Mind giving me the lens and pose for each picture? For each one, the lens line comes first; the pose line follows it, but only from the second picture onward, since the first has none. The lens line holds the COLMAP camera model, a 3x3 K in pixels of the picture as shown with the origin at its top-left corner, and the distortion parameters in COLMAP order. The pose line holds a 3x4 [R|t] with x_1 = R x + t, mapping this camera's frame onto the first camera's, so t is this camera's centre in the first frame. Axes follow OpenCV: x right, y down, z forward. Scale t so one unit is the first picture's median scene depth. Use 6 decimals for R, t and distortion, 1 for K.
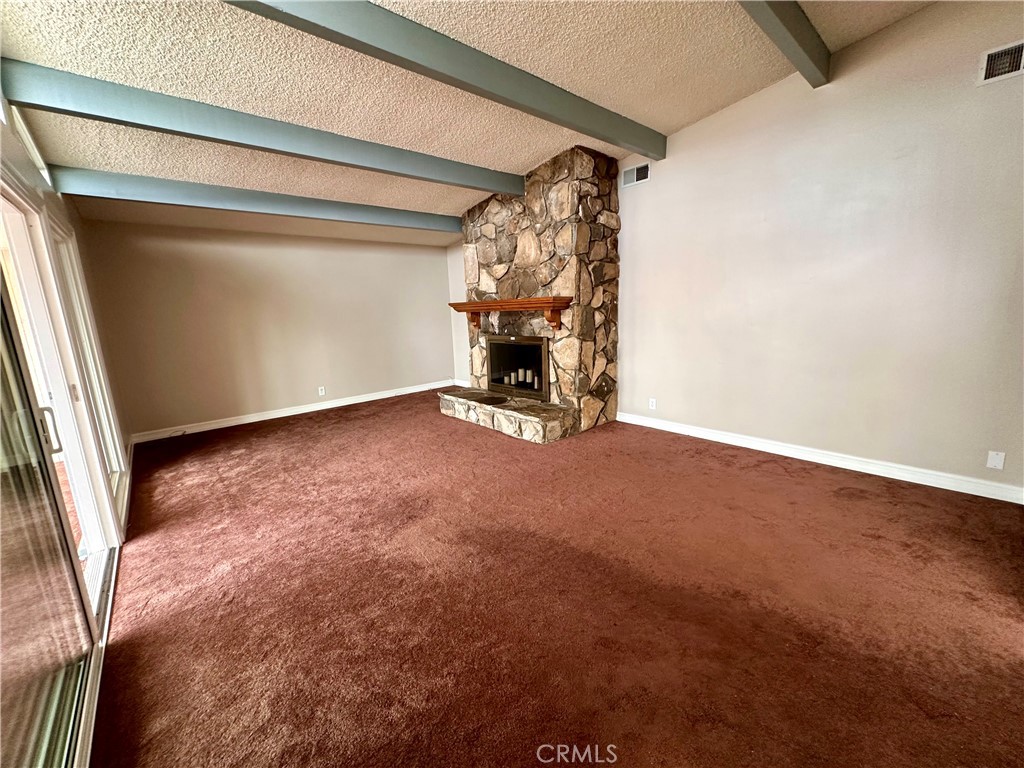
lens RADIAL K [[409.1, 0, 512.7], [0, 409.1, 382.3], [0, 0, 1]] dist [-0.004502, 0.001242]
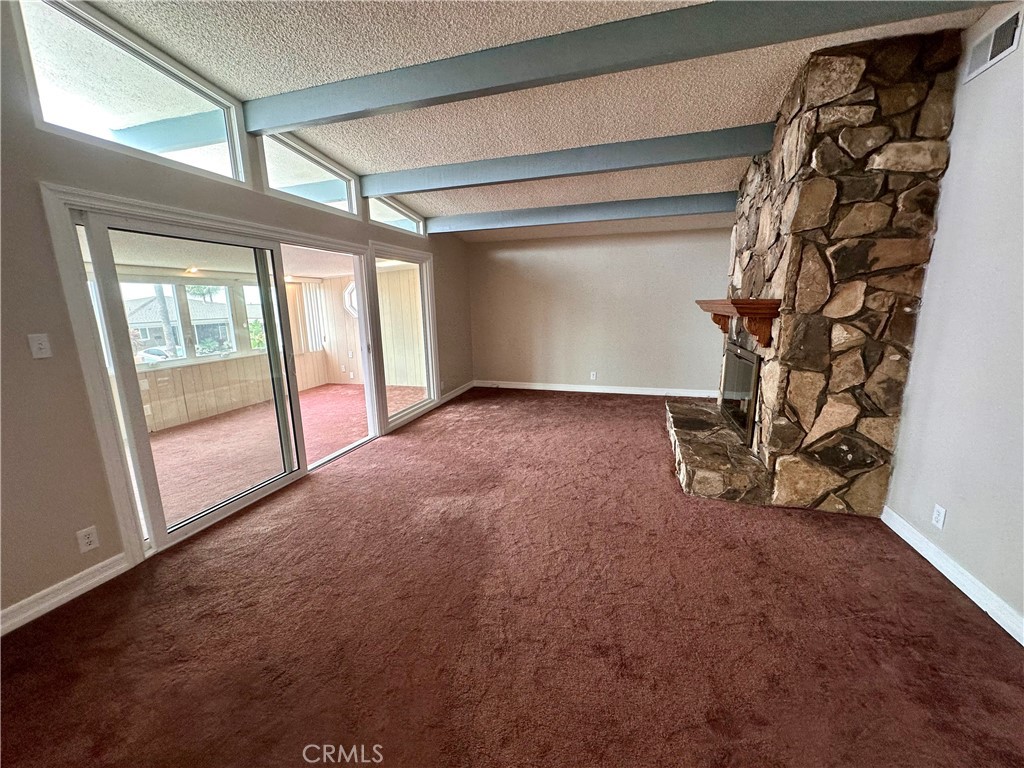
lens RADIAL K [[409.1, 0, 510.7], [0, 409.1, 383.4], [0, 0, 1]] dist [-0.004502, 0.001242]
pose [[0.524005, 0.195470, -0.828981, 0.461613], [-0.160903, 0.978501, 0.129019, -0.089464], [0.836378, 0.065779, 0.544192, 0.285224]]
